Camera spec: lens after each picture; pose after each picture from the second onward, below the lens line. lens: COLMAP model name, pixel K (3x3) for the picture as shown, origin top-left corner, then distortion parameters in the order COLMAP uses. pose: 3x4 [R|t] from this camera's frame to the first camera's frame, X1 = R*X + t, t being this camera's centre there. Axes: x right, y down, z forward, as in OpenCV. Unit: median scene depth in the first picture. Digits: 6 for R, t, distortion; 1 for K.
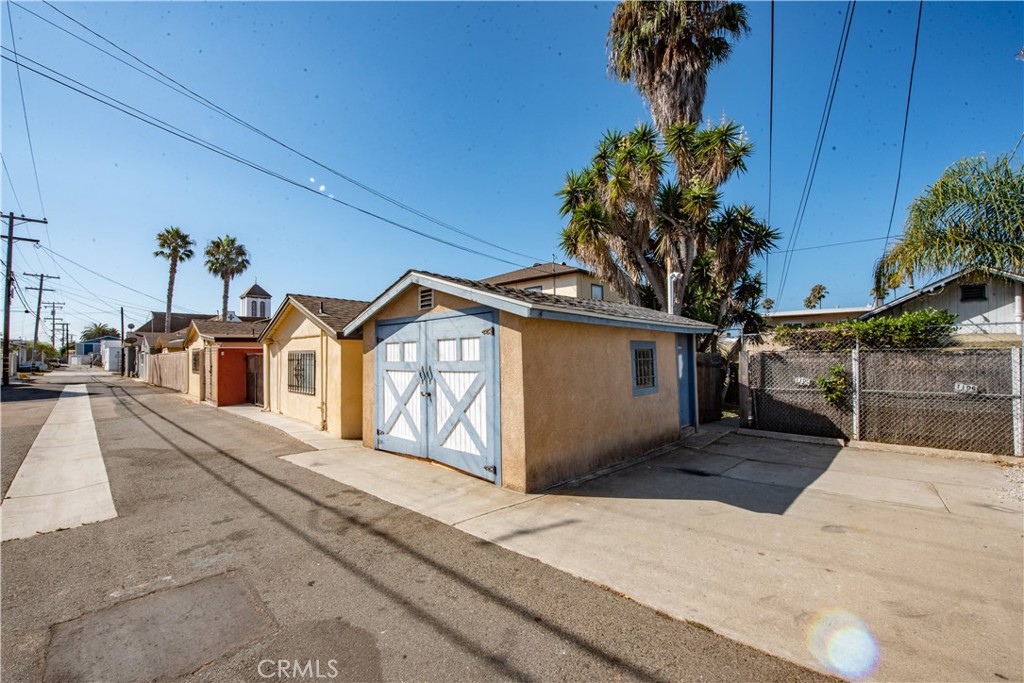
lens RADIAL K [[409.2, 0, 504.1], [0, 409.2, 346.6], [0, 0, 1]] dist [-0.015735, -0.002140]
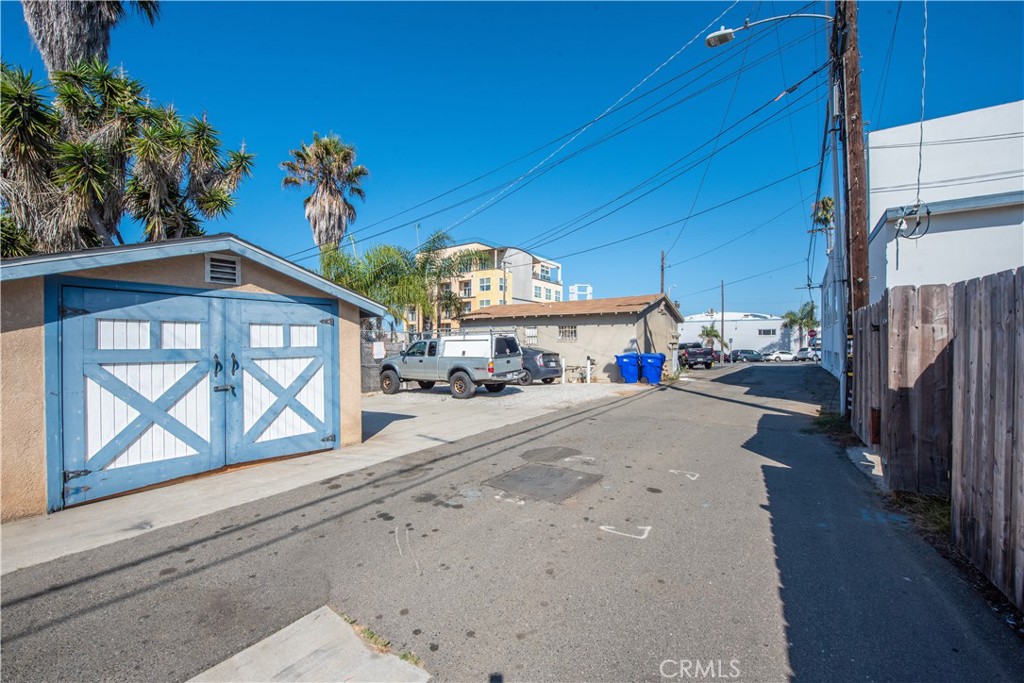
lens RADIAL K [[411.9, 0, 506.2], [0, 411.9, 345.9], [0, 0, 1]] dist [-0.014150, -0.000585]
pose [[-0.129566, 0.004713, 0.991560, -1.013403], [-0.020024, 0.999772, -0.007369, 0.025433], [-0.991369, -0.020809, -0.129442, 0.520795]]
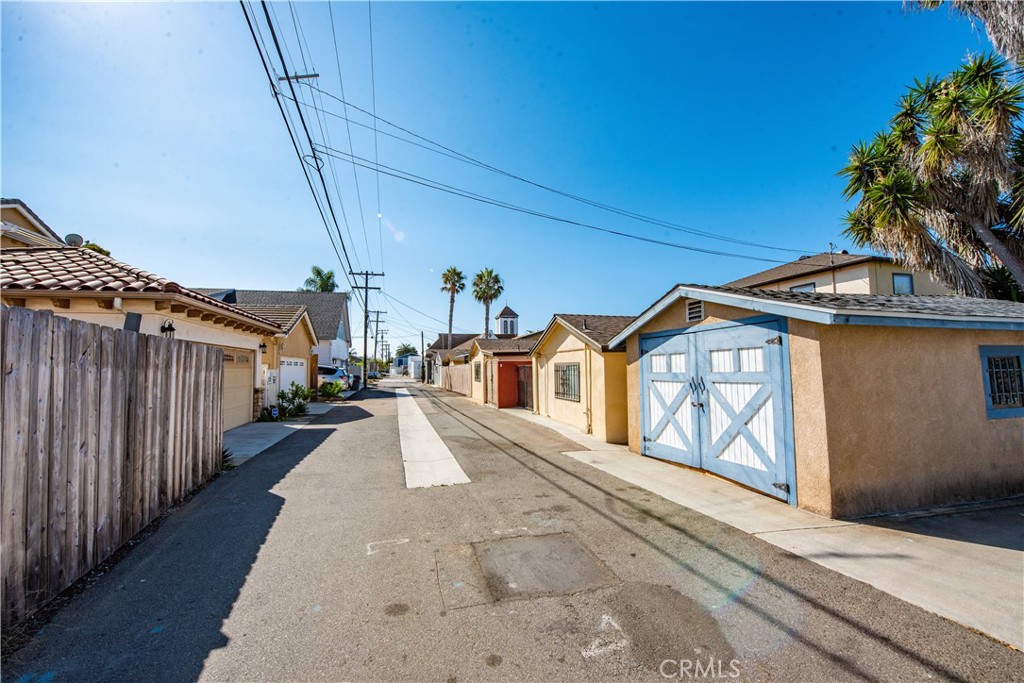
lens RADIAL K [[409.2, 0, 504.1], [0, 409.2, 346.6], [0, 0, 1]] dist [-0.015735, -0.002140]
pose [[0.853282, -0.029047, -0.520640, -0.066413], [0.015120, 0.999406, -0.030977, -0.003312], [0.521230, 0.018560, 0.853214, -0.109594]]
